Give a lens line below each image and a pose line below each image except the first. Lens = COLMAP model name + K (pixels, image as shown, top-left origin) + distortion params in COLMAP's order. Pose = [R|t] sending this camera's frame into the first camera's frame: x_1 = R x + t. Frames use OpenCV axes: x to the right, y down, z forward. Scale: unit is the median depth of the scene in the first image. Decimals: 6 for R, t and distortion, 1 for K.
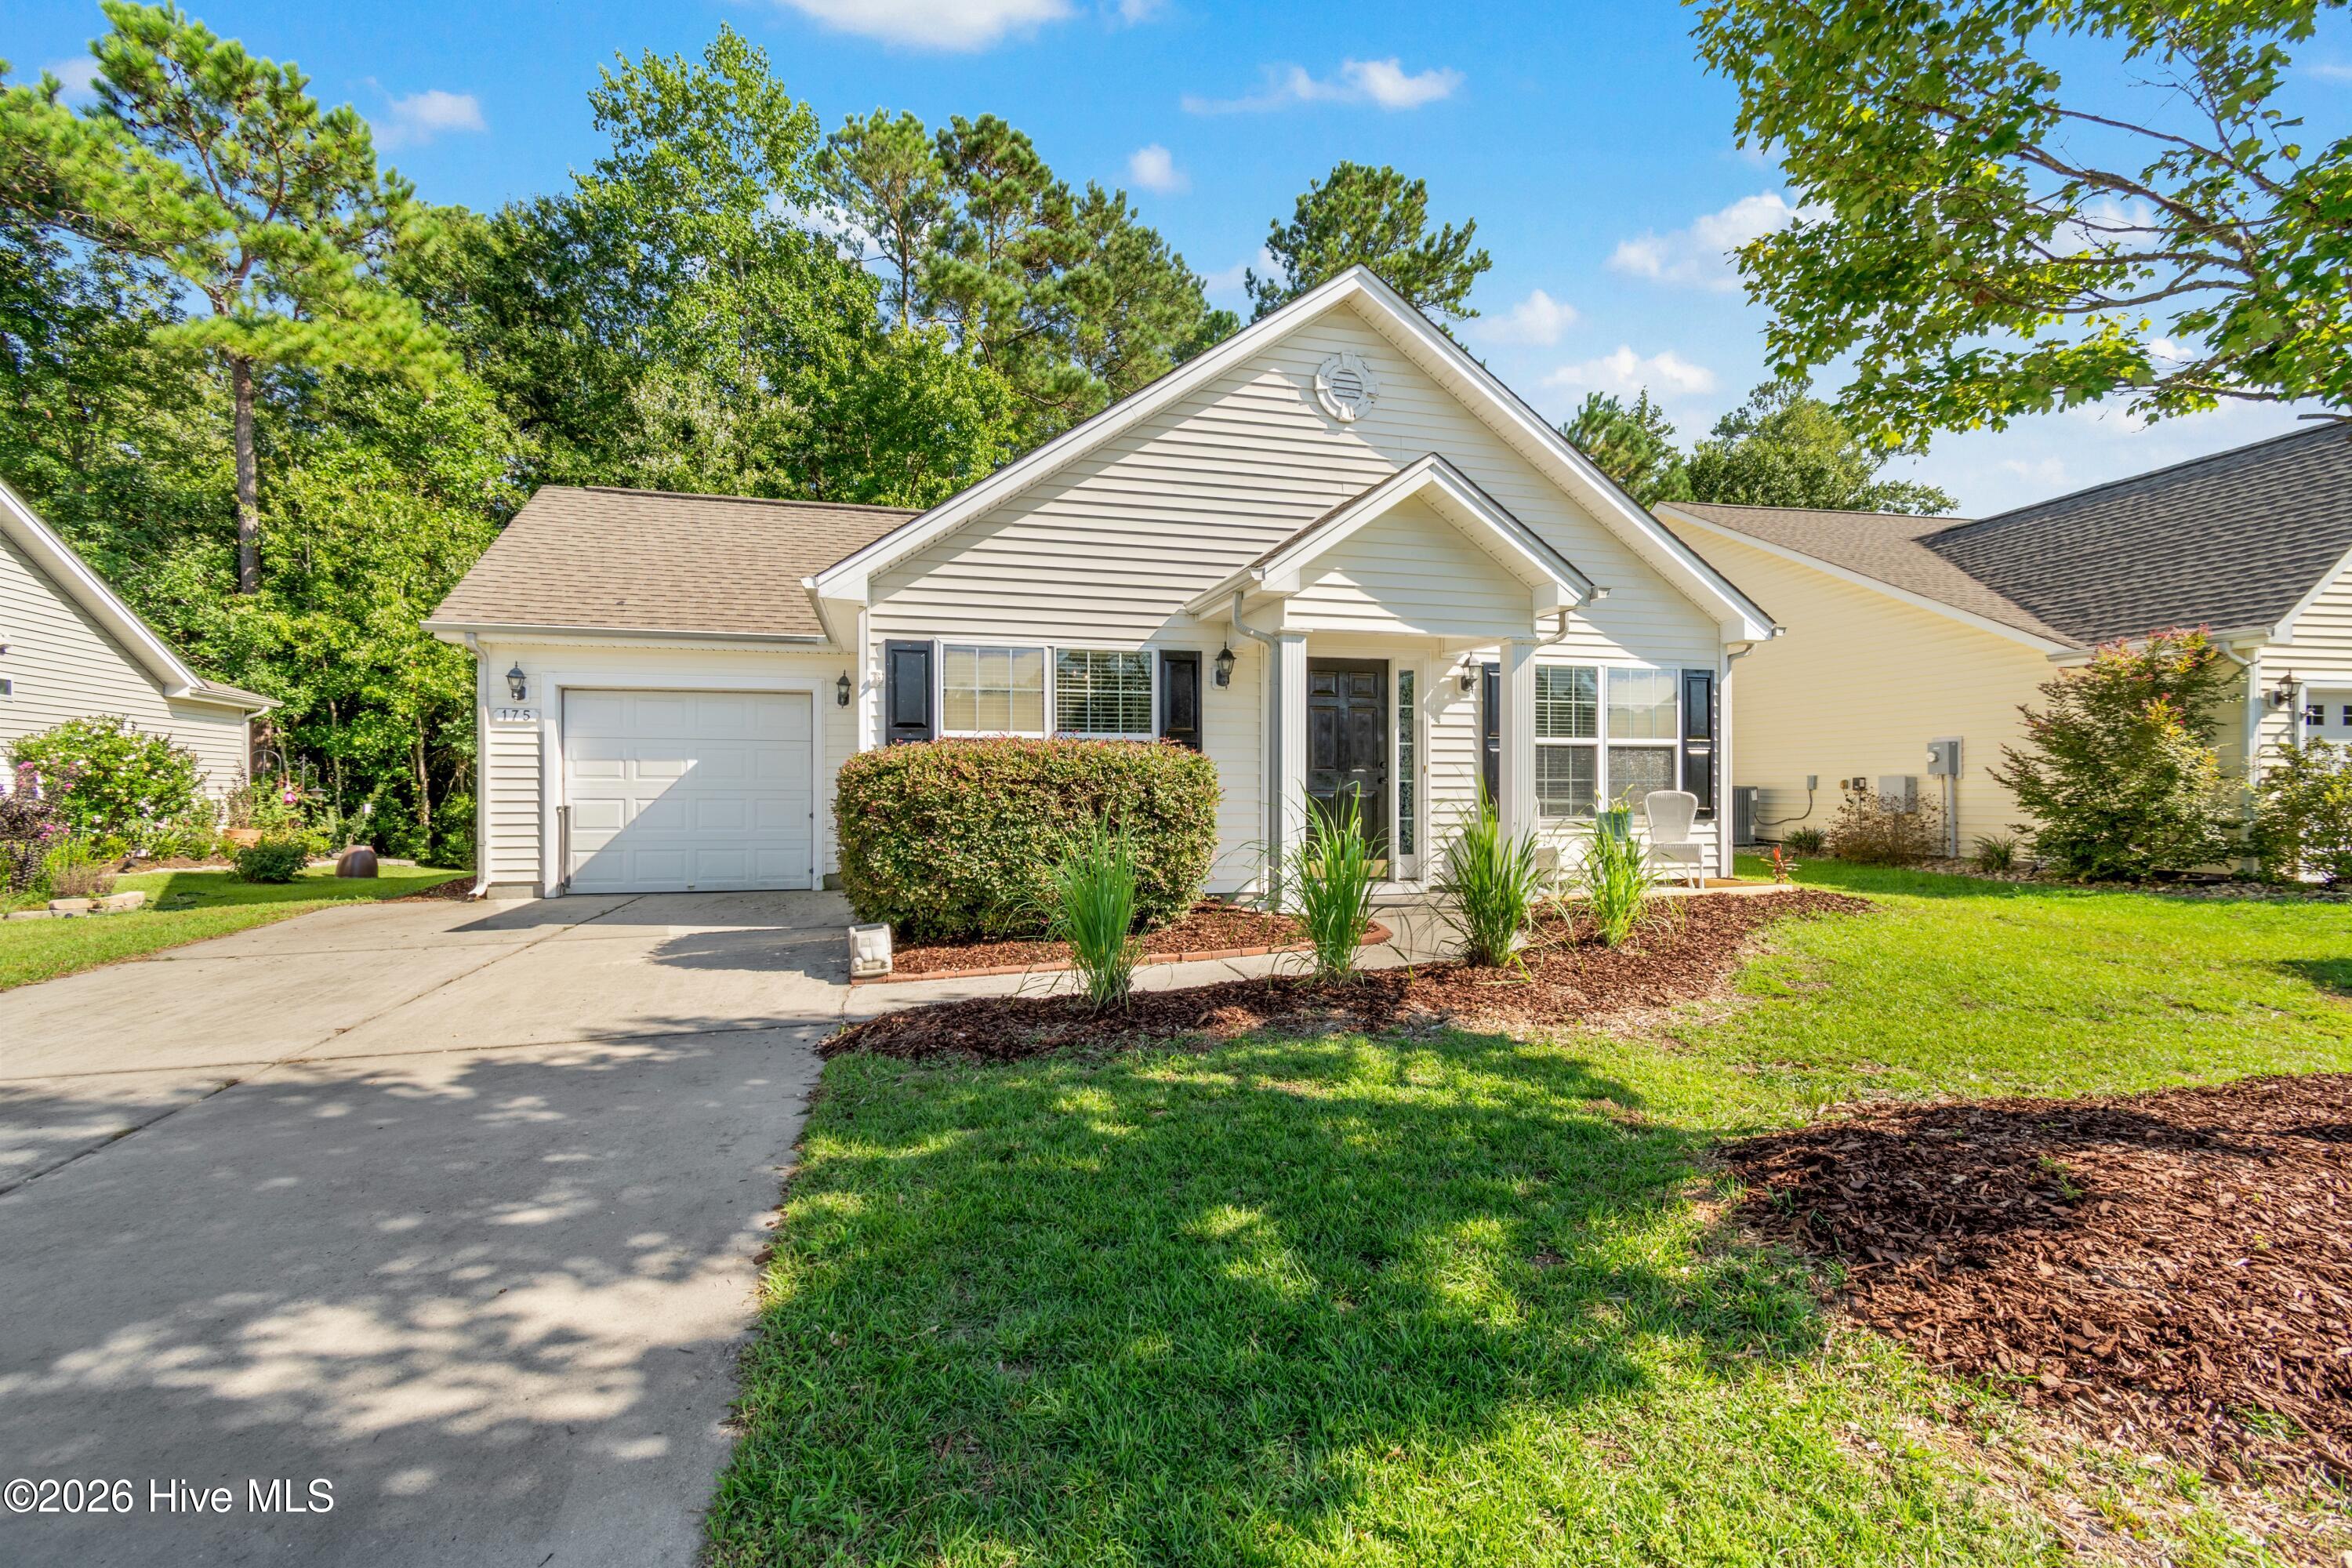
lens RADIAL K [[1045.6, 0, 1196.4], [0, 1045.6, 792.3], [0, 0, 1]] dist [0.004238, -0.001592]
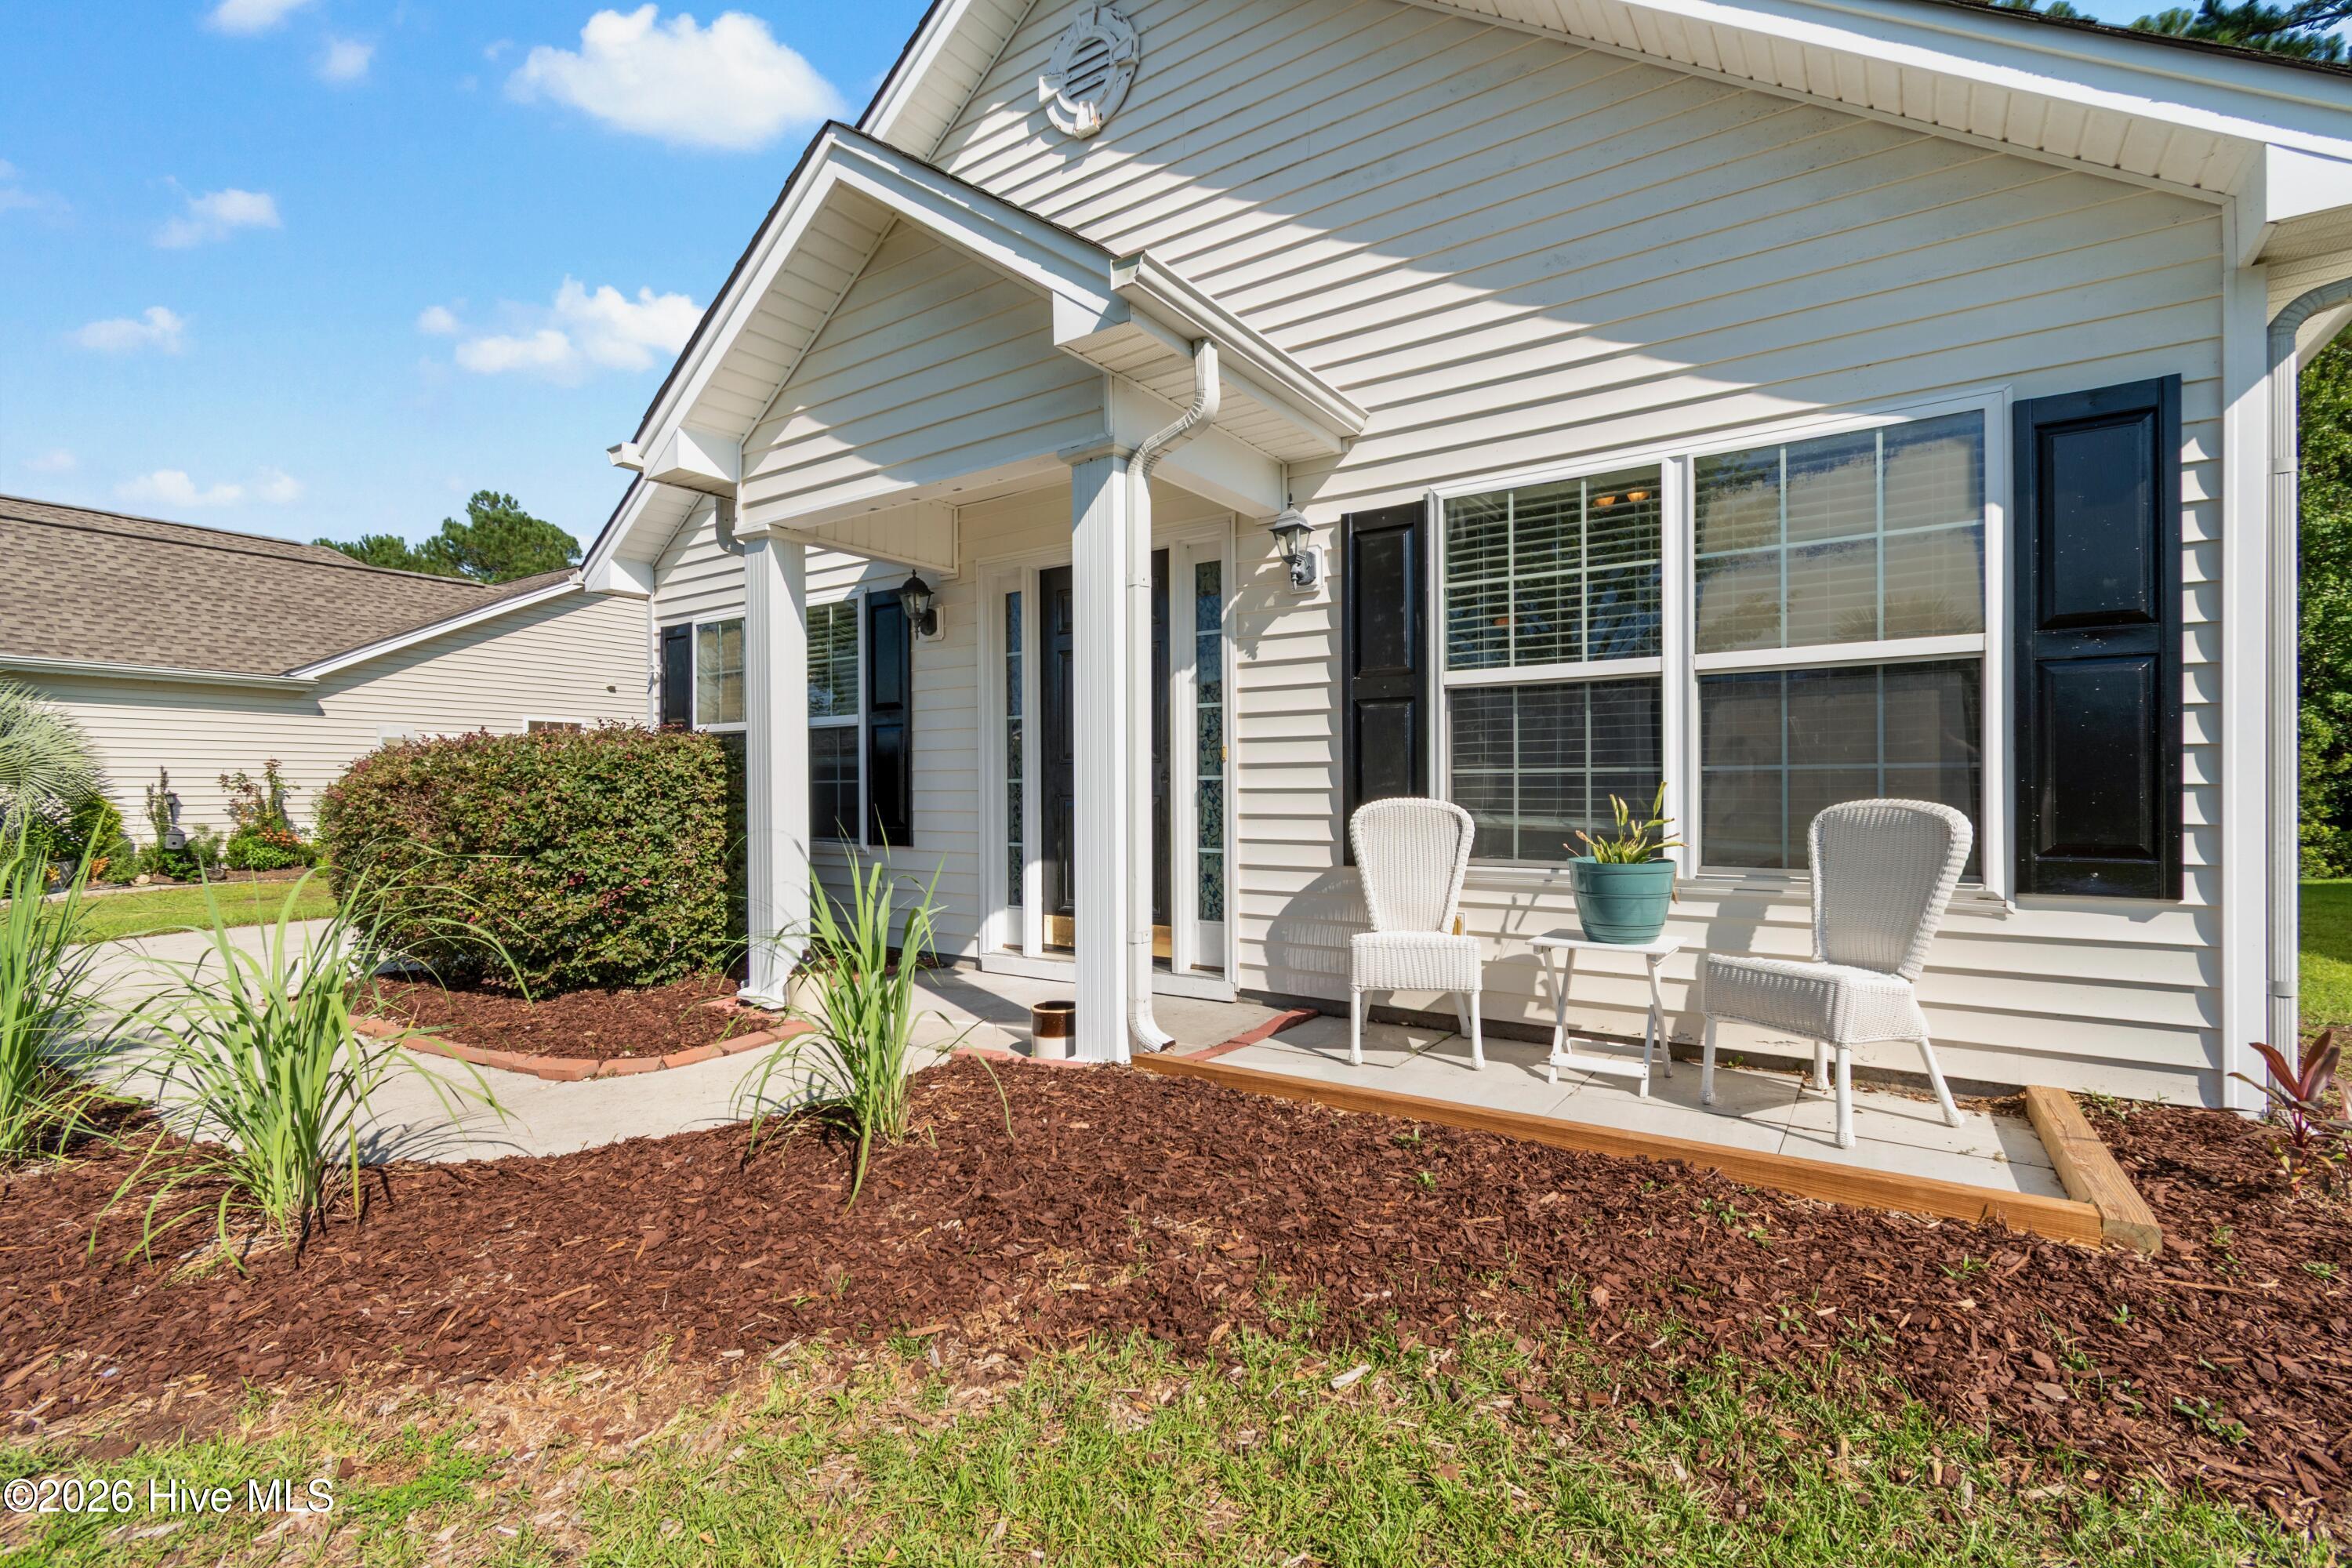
lens RADIAL K [[1045.6, 0, 1179.5], [0, 1045.6, 791.9], [0, 0, 1]] dist [0.004238, -0.001592]
pose [[0.636037, 0.001491, -0.771657, 0.543280], [0.001945, 0.999992, 0.003535, -0.005253], [0.771656, -0.003750, 0.636029, 0.612065]]
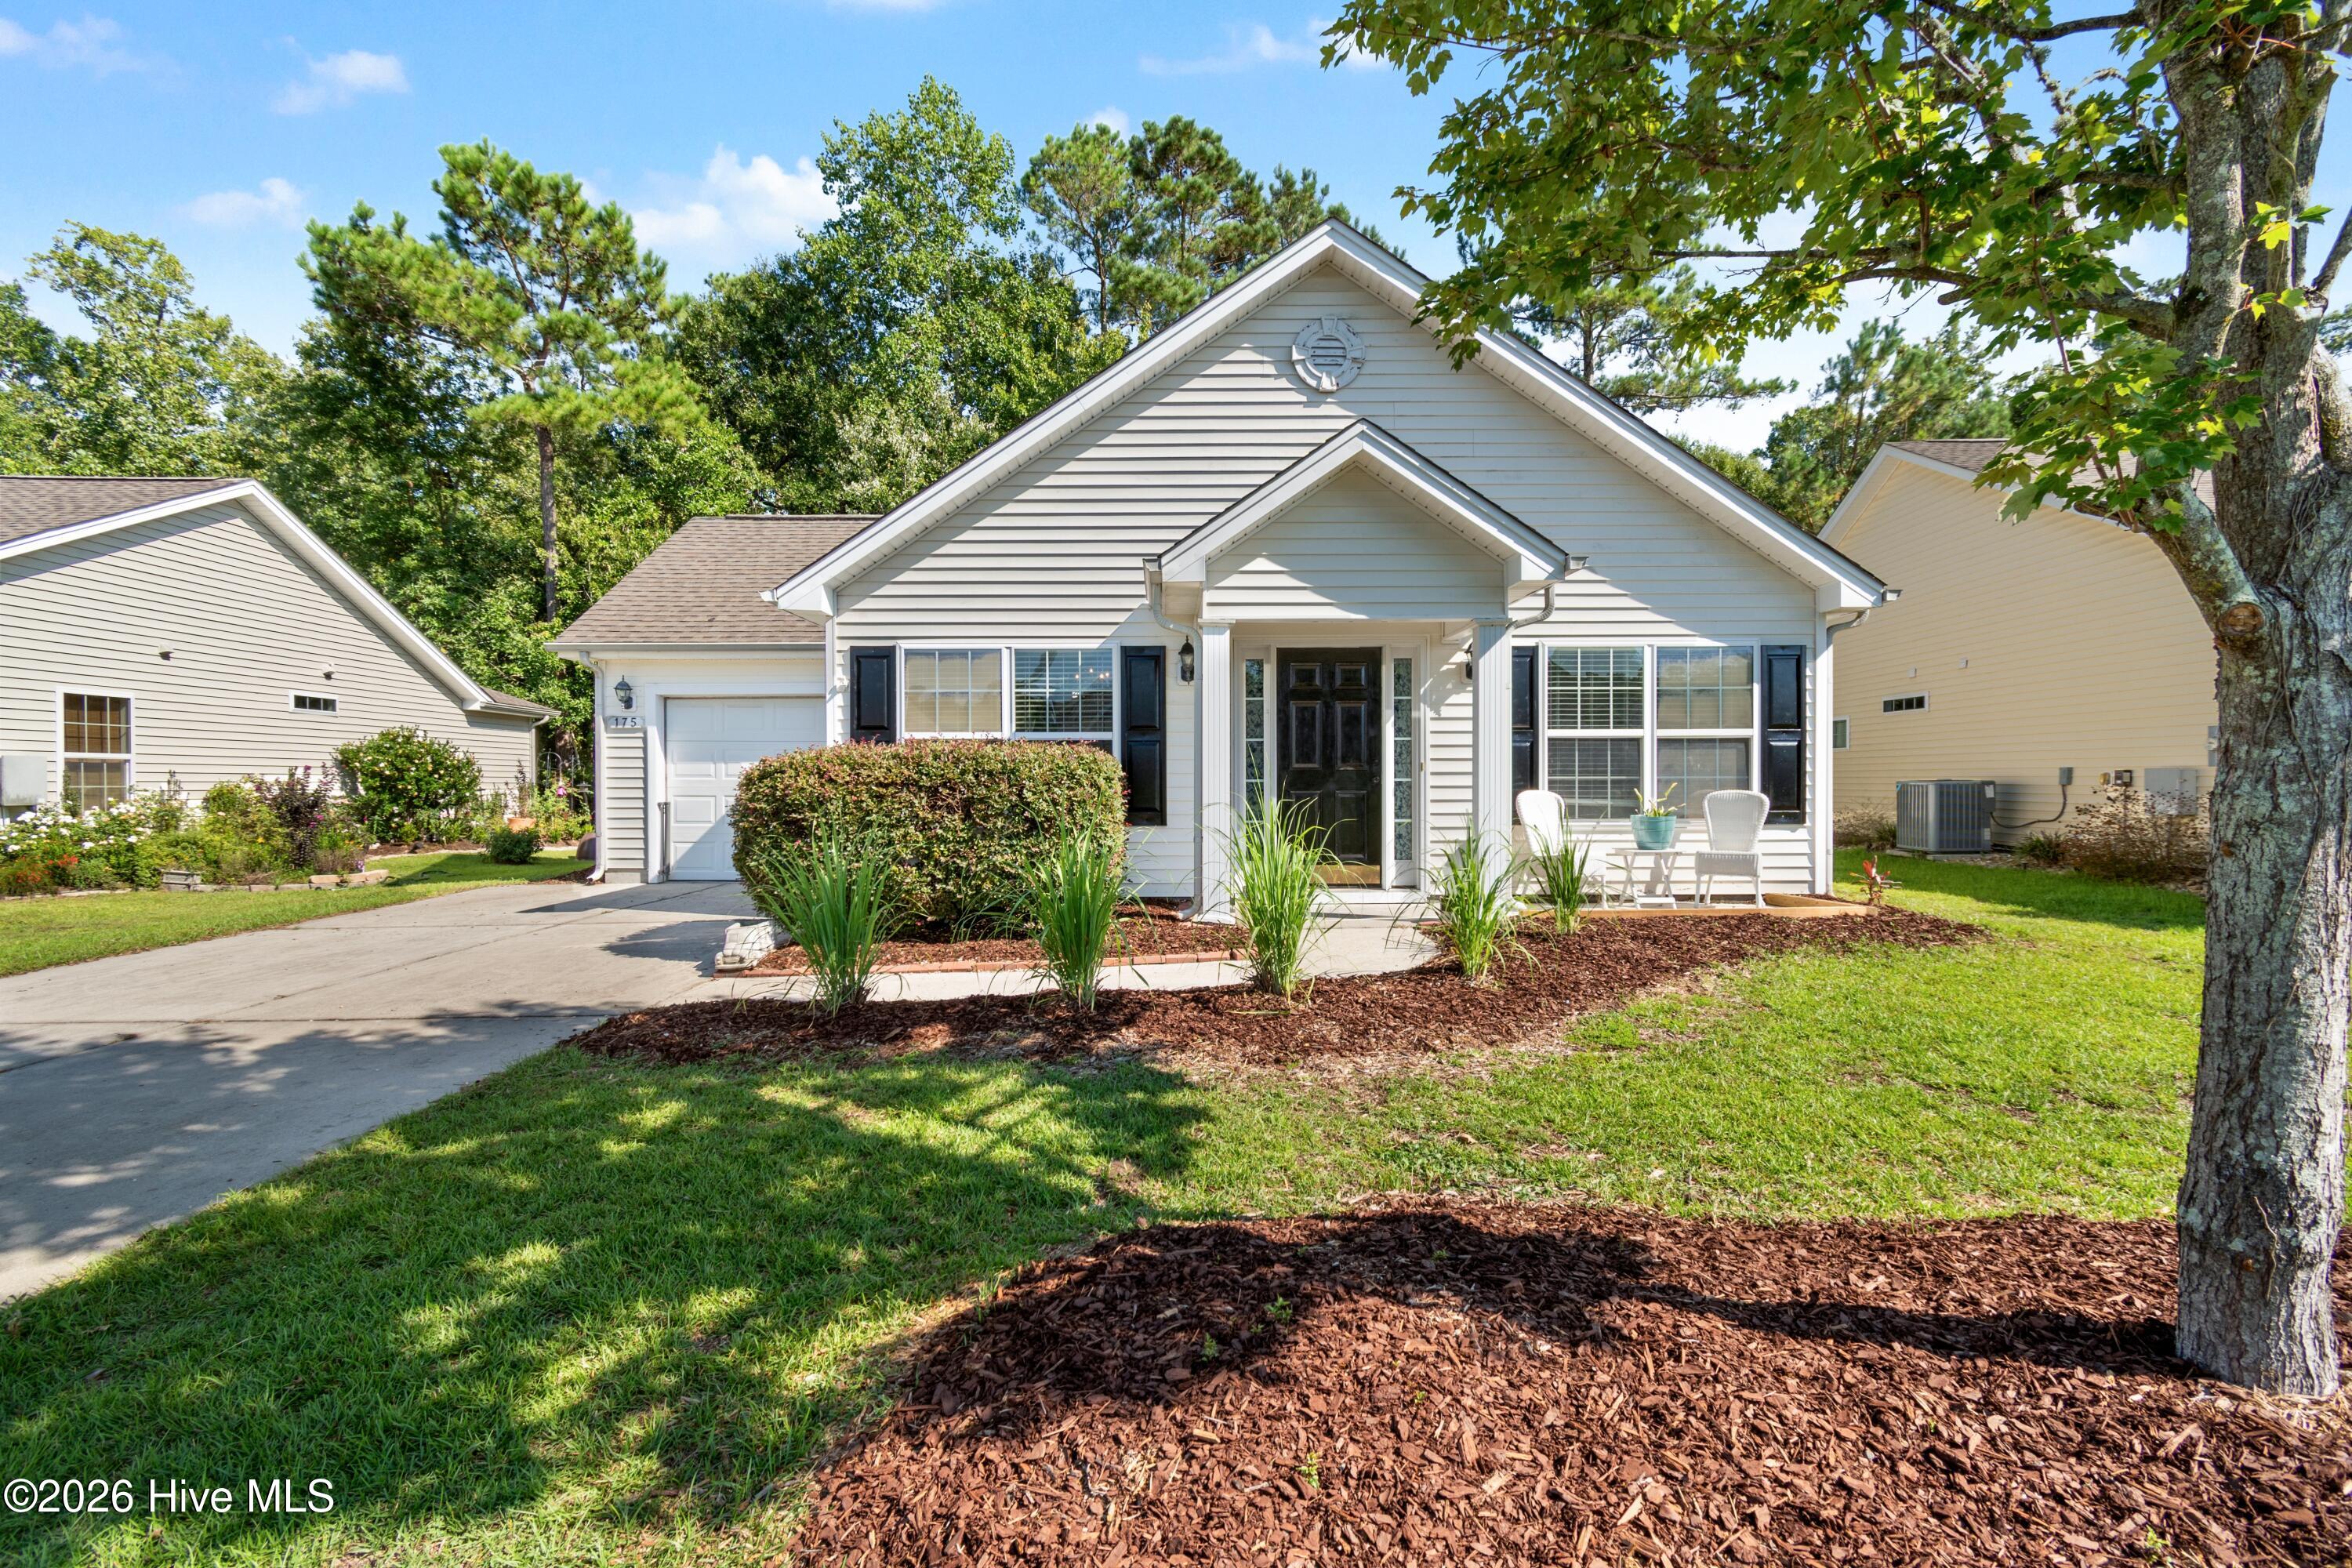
lens RADIAL K [[1045.6, 0, 1194.4], [0, 1045.6, 790.2], [0, 0, 1]] dist [0.004238, -0.001592]
pose [[0.964144, 0.001340, -0.265378, 0.247445], [0.000753, 0.999969, 0.007785, -0.008197], [0.265380, -0.007706, 0.964113, 0.066101]]
